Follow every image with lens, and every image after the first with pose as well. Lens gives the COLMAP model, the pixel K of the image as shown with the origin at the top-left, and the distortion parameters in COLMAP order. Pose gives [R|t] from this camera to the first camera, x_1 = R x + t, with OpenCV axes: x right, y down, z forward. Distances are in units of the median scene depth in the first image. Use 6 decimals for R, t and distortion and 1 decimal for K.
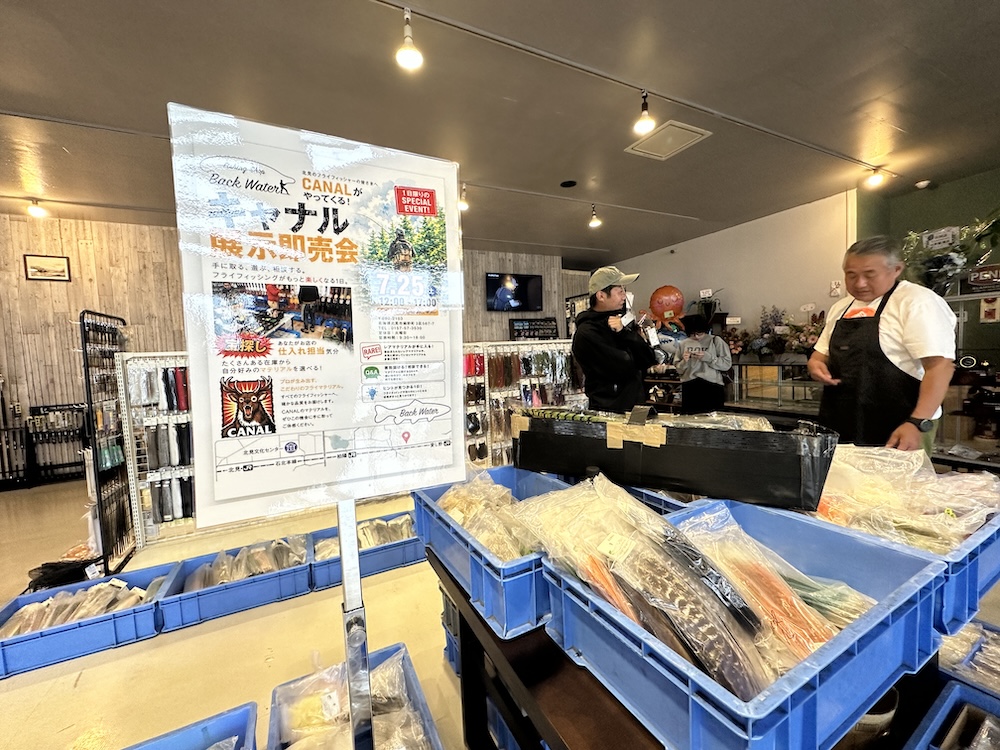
lens RADIAL K [[403.0, 0, 500.0], [0, 403.0, 375.0], [0, 0, 1]] dist [-0.010268, -0.000417]
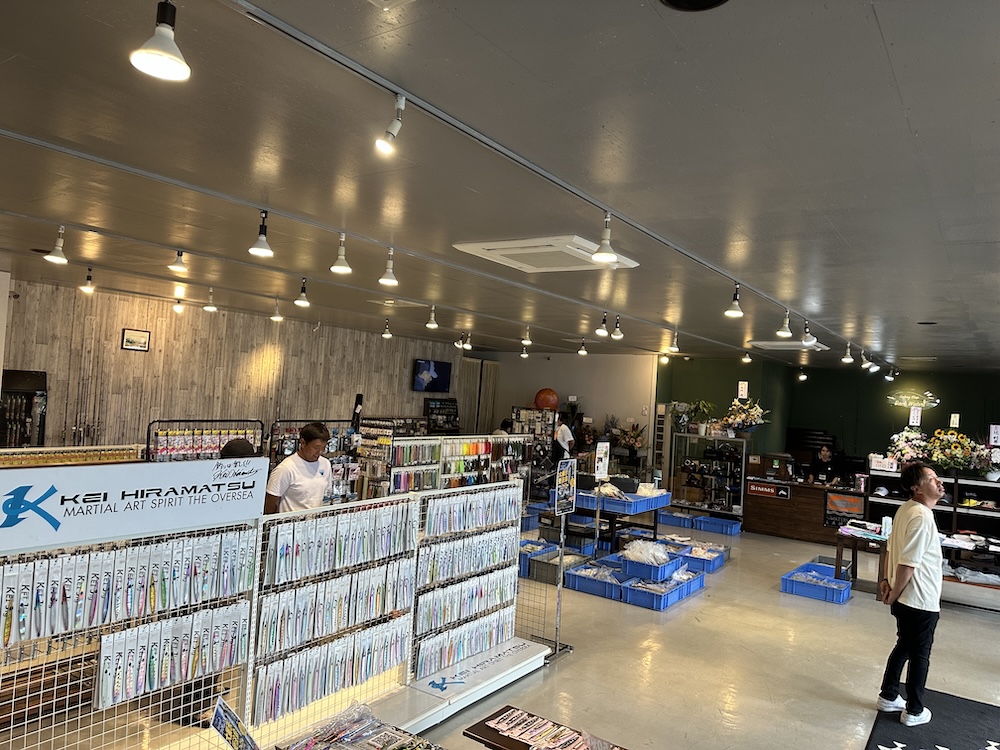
lens RADIAL K [[696.9, 0, 500.0], [0, 696.9, 375.0], [0, 0, 1]] dist [-0.003599, -0.007981]
pose [[0.877722, 0.109684, 0.466447, -1.129539], [-0.072839, 0.992677, -0.096364, -0.040395], [-0.473601, 0.050605, 0.879284, -1.357208]]
